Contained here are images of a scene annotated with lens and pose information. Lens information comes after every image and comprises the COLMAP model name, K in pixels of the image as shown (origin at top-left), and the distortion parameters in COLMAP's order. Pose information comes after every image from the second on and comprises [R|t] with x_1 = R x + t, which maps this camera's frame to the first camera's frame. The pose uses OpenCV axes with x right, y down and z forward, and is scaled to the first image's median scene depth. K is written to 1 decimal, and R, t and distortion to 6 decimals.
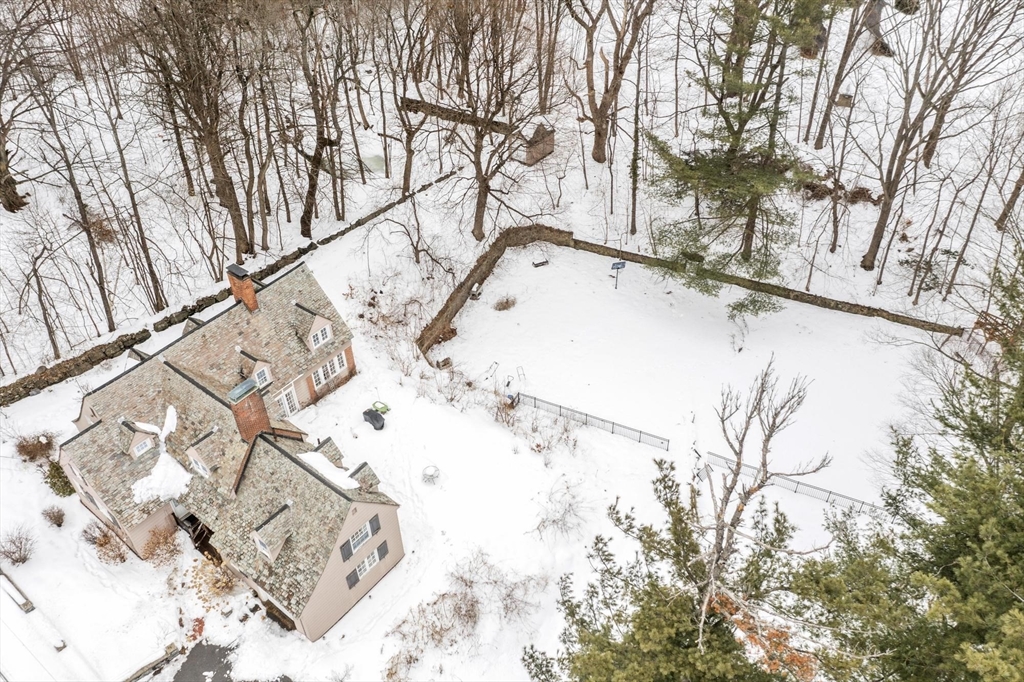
lens RADIAL K [[802.9, 0, 512.0], [0, 802.9, 341.0], [0, 0, 1]] dist [-0.015623, -0.001800]
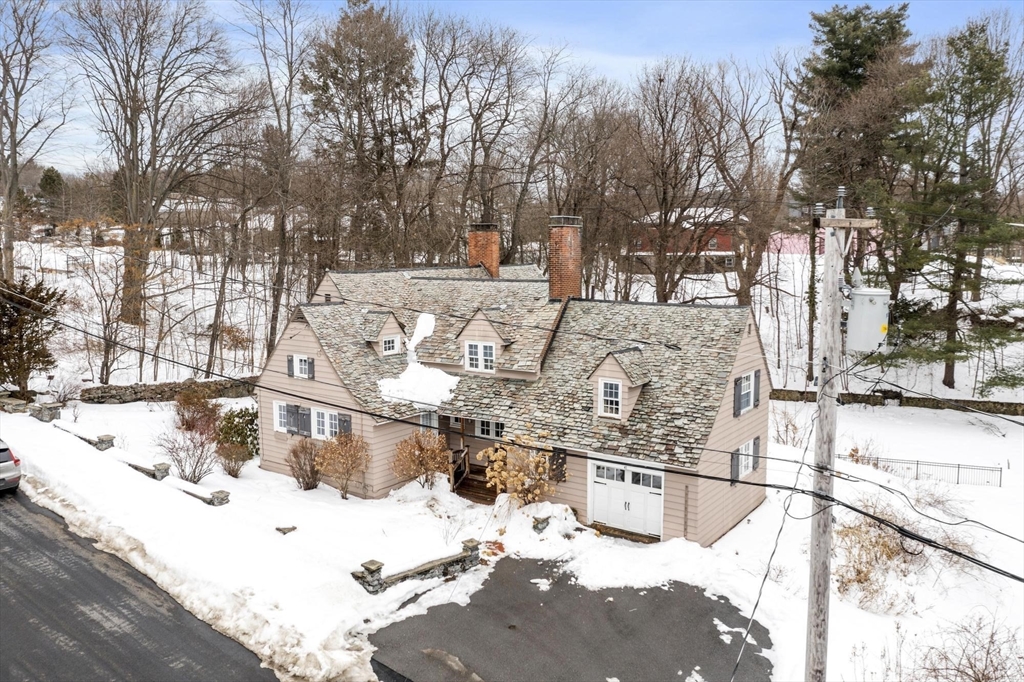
lens RADIAL K [[802.9, 0, 512.0], [0, 802.9, 341.0], [0, 0, 1]] dist [-0.015623, -0.001800]
pose [[0.998634, 0.008855, 0.051501, -0.282261], [0.020816, 0.836567, -0.547469, 0.384240], [-0.047931, 0.547793, 0.835240, 0.278882]]
